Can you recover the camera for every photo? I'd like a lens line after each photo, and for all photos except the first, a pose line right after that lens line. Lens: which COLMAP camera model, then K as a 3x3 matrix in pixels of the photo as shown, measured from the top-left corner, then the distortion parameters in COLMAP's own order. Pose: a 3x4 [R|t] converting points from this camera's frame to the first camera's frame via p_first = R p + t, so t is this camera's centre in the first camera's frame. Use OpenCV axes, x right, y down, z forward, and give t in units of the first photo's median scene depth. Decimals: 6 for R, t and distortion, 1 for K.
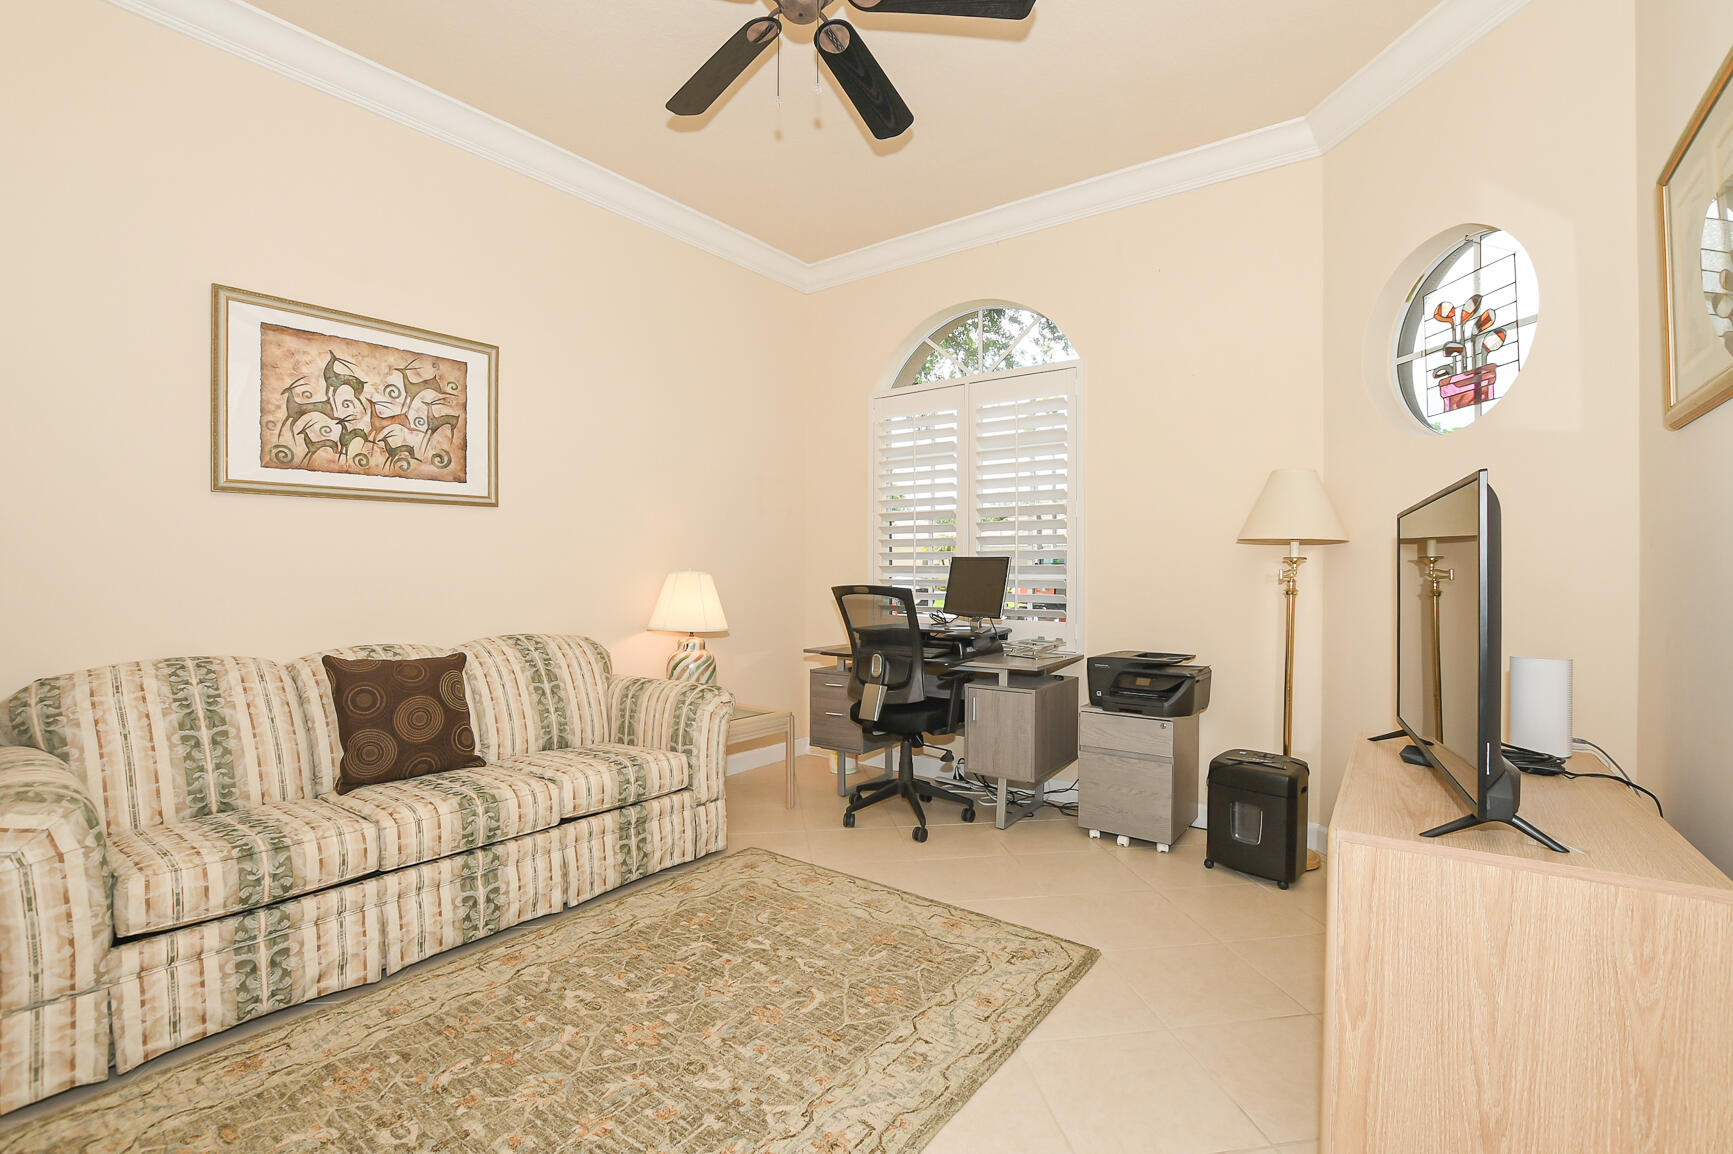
lens RADIAL K [[772.6, 0, 878.6], [0, 772.6, 567.9], [0, 0, 1]] dist [-0.026055, 0.000973]
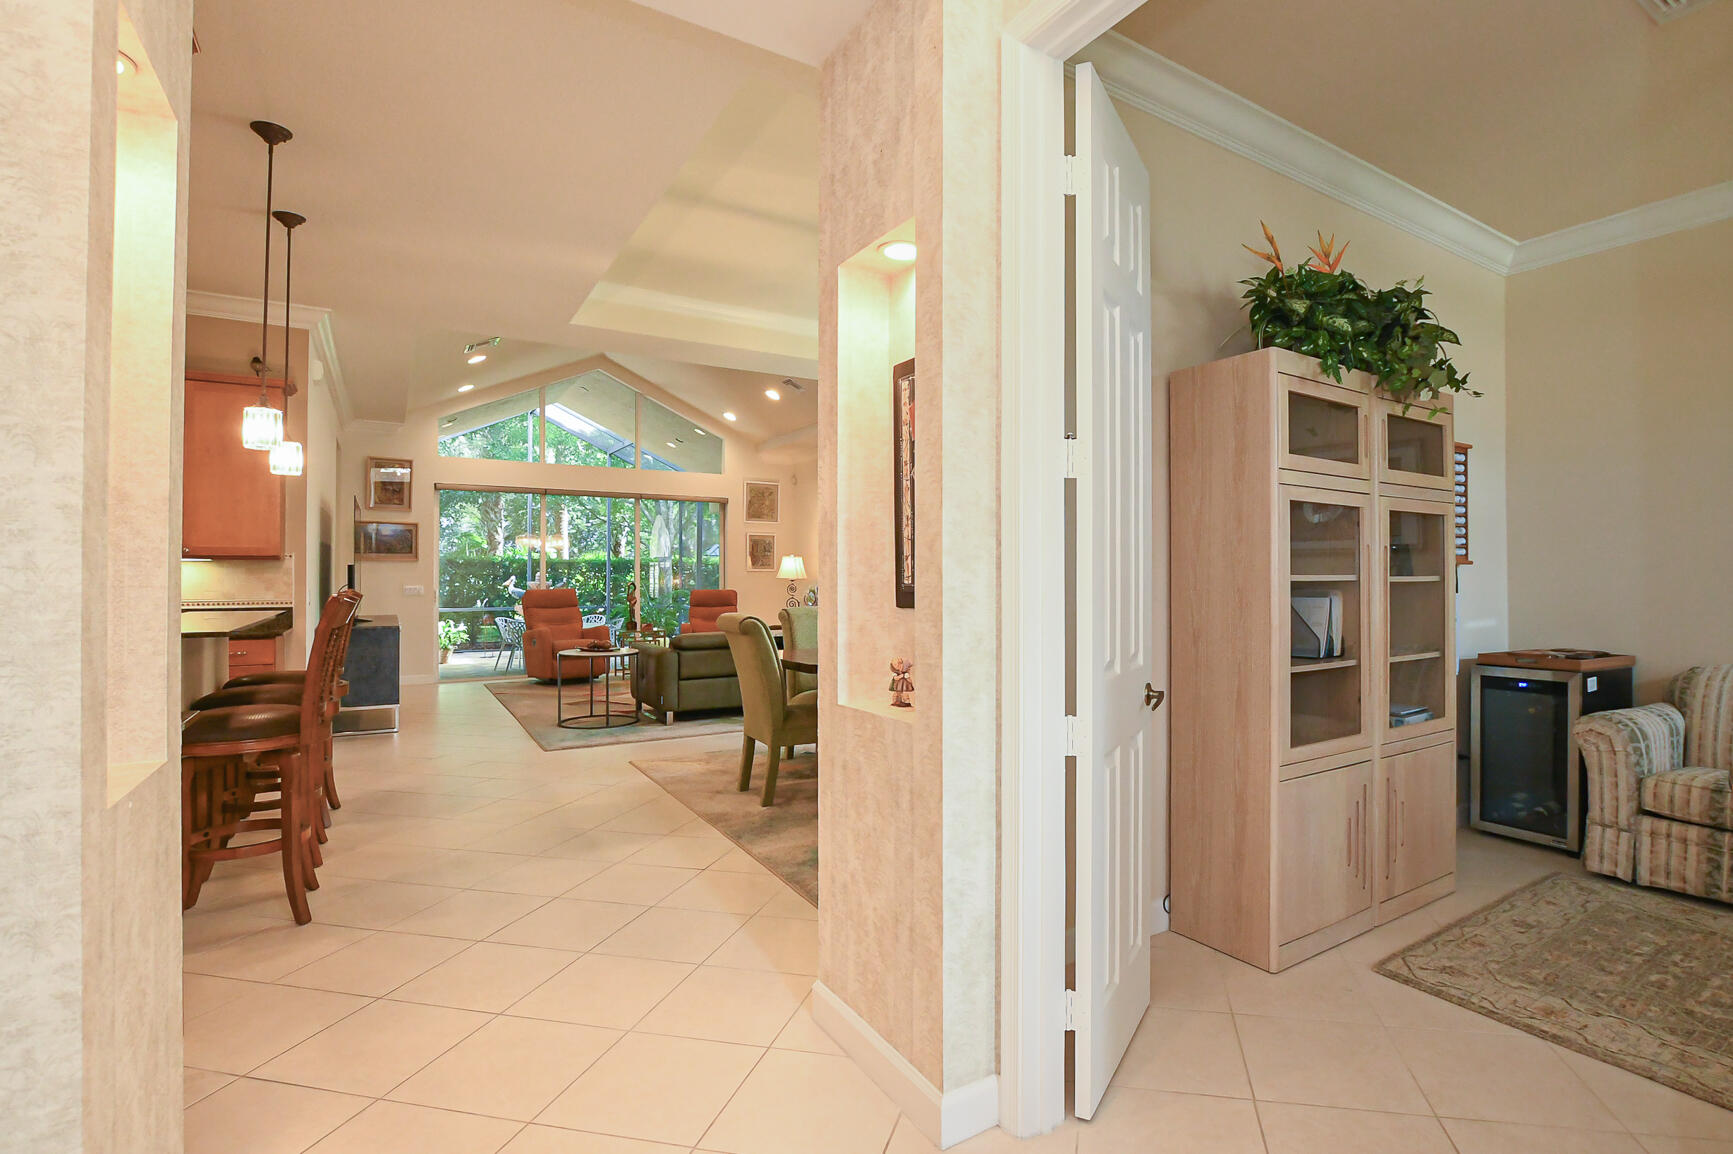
lens RADIAL K [[834.5, 0, 959.0], [0, 834.5, 568.0], [0, 0, 1]] dist [-0.033677, -0.000006]
pose [[-0.325191, -0.010321, -0.945592, 1.330635], [-0.006462, 0.999941, -0.008691, -0.049380], [0.945626, 0.003284, -0.325238, 0.091288]]
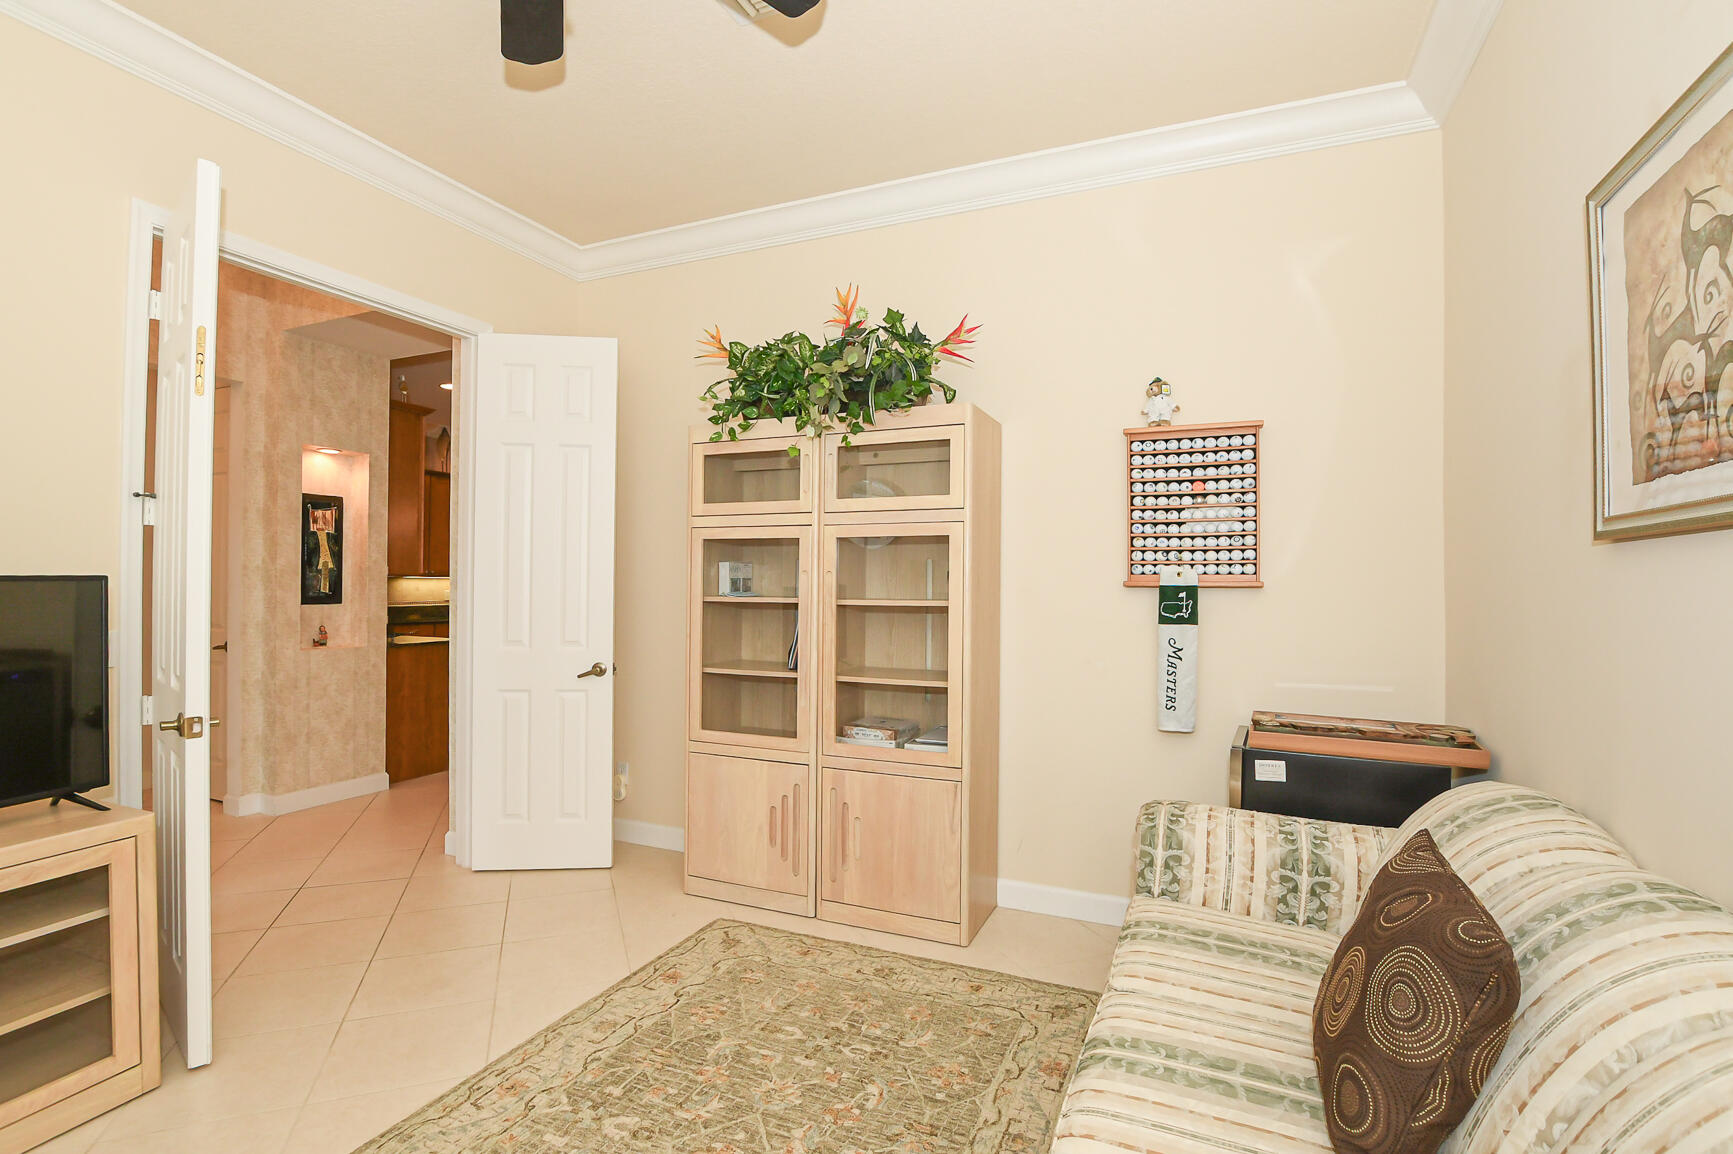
lens RADIAL K [[769.5, 0, 873.3], [0, 769.5, 596.1], [0, 0, 1]] dist [-0.027809, 0.000085]
pose [[-0.973368, -0.005608, -0.229178, -0.312745], [-0.003762, 0.999957, -0.008492, -0.044305], [0.229216, -0.007403, -0.973348, 2.101850]]
